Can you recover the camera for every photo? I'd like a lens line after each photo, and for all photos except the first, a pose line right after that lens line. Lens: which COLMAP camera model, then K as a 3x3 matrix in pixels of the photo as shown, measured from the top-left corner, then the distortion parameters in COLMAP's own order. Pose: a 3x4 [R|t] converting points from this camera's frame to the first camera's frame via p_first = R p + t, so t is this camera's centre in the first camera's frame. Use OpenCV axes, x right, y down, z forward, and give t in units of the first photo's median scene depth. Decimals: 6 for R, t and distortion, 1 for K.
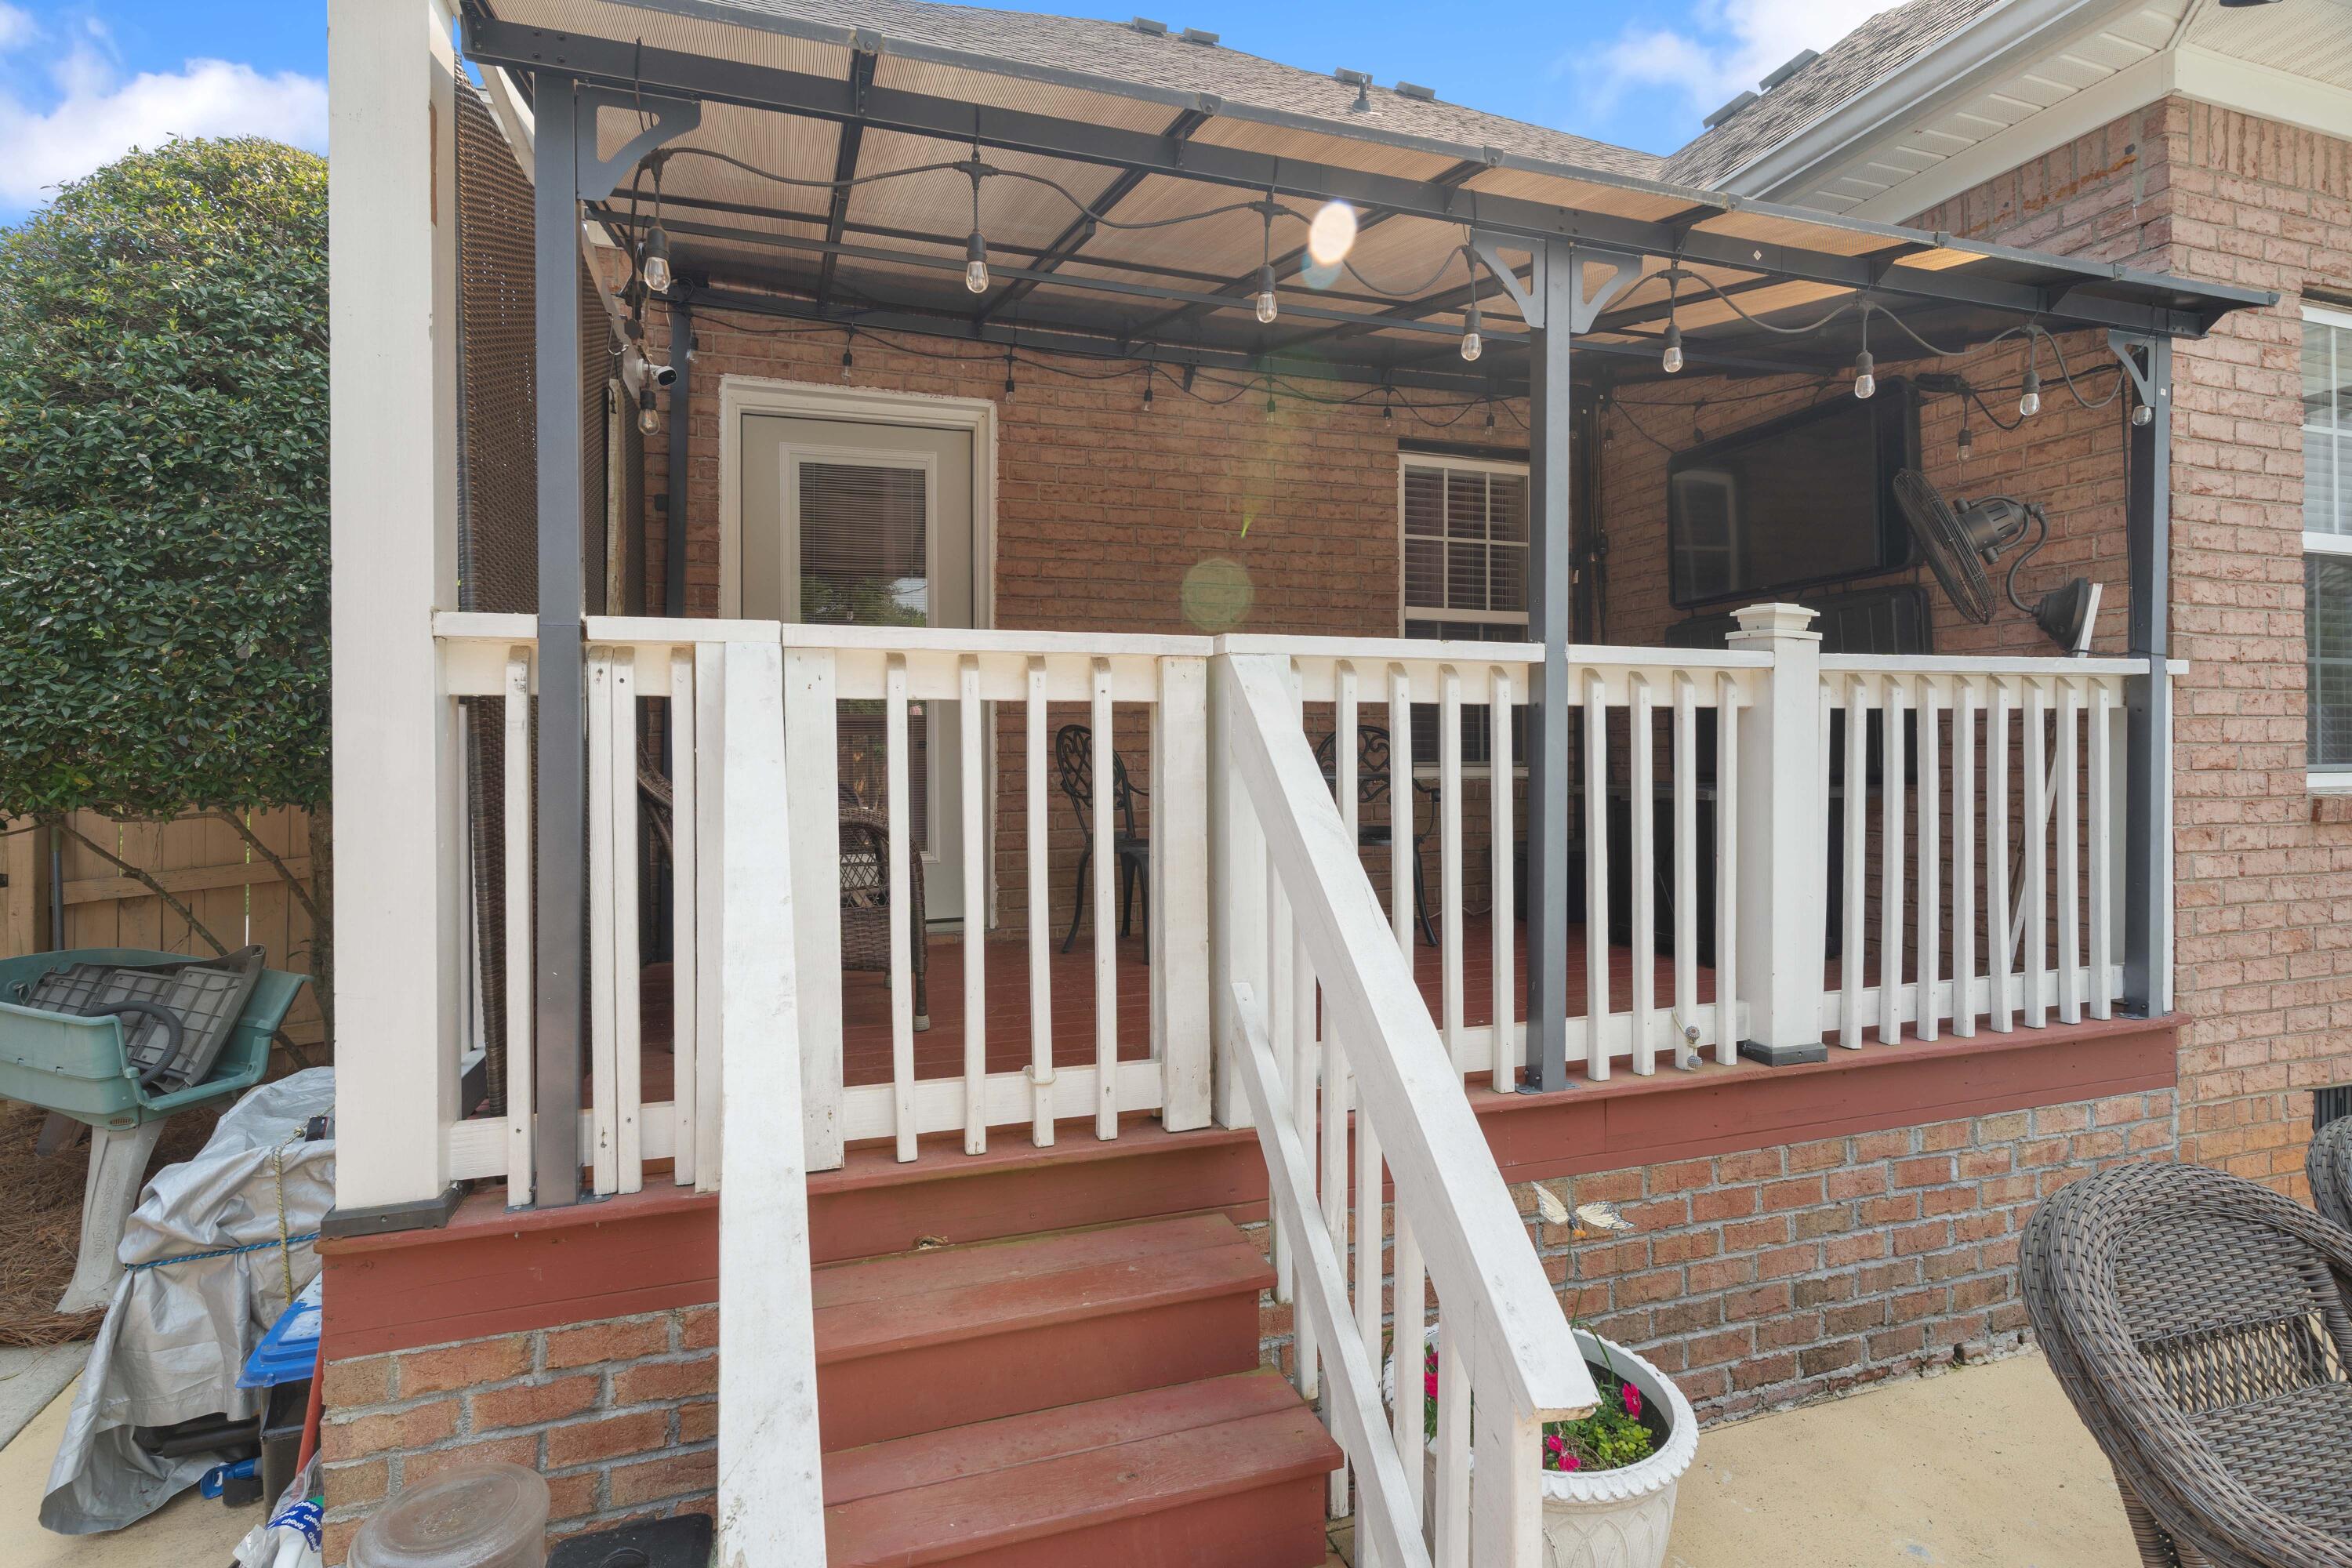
lens RADIAL K [[1134.8, 0, 1179.9], [0, 1134.8, 722.3], [0, 0, 1]] dist [-0.001401, -0.001768]
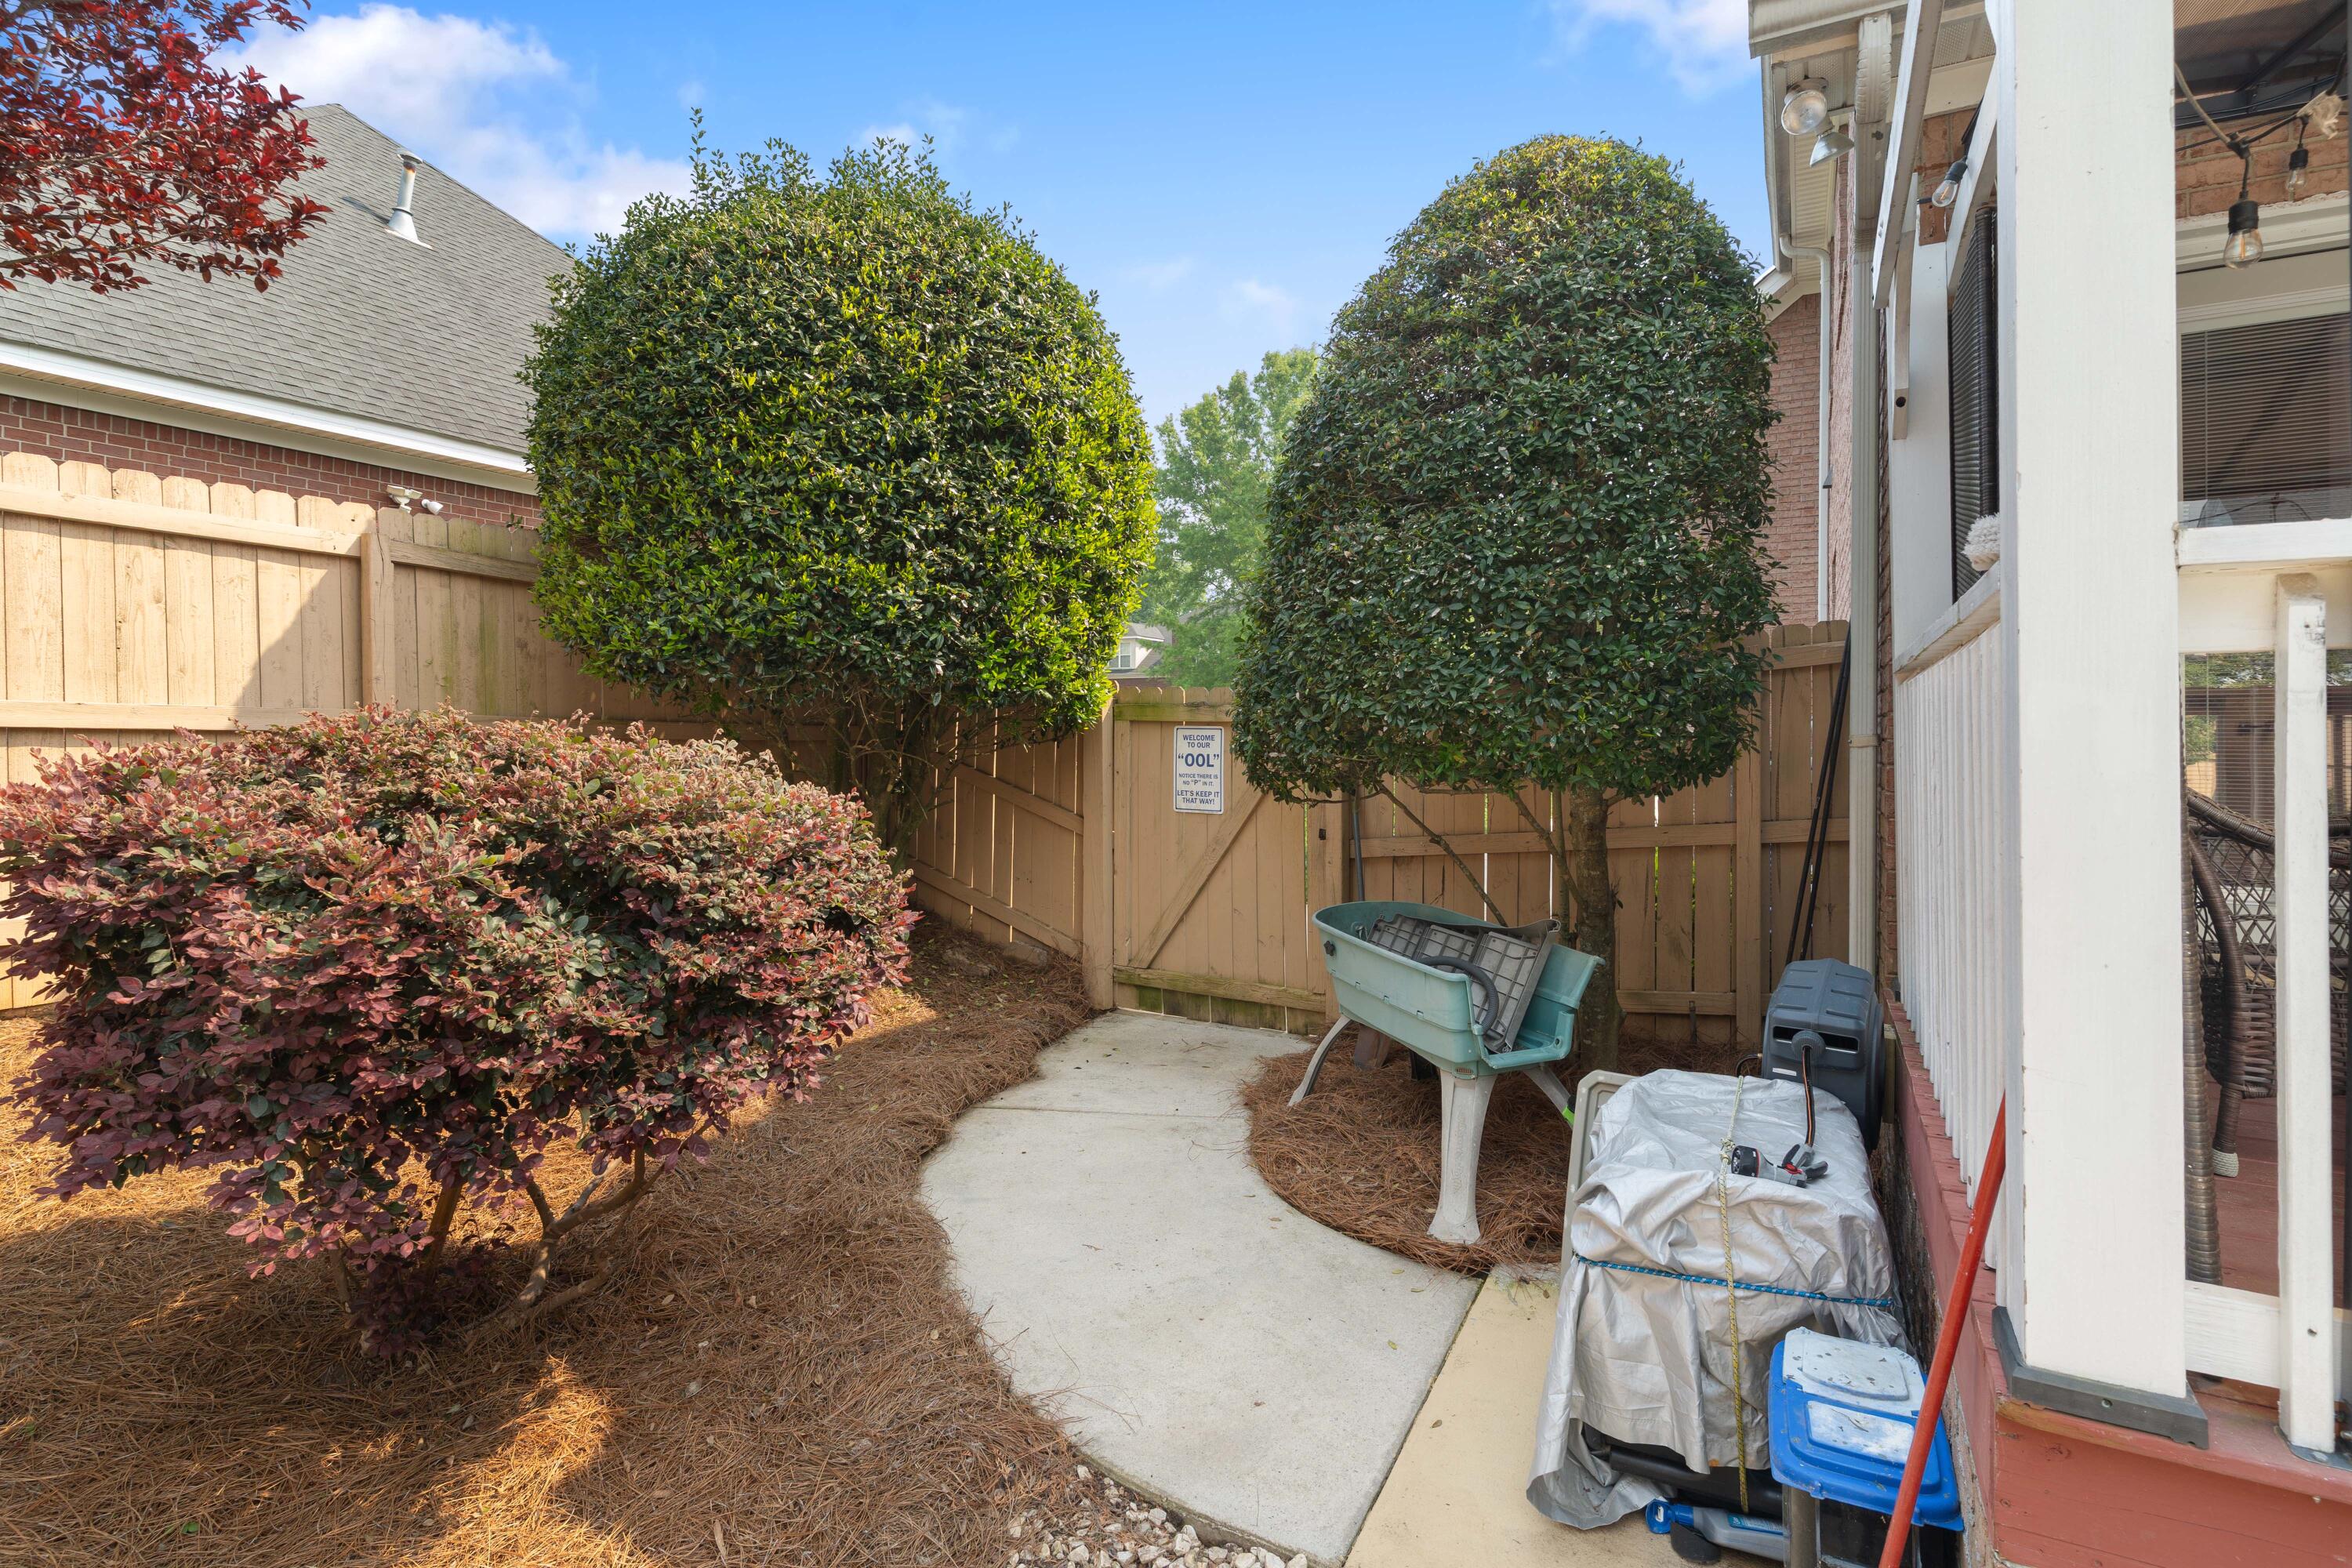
lens RADIAL K [[1134.8, 0, 1179.9], [0, 1134.8, 722.3], [0, 0, 1]] dist [-0.001401, -0.001768]
pose [[0.675926, 0.002882, -0.736964, -0.342710], [0.006765, 0.999926, 0.010115, 0.004735], [0.736938, -0.011822, 0.675857, 0.067943]]
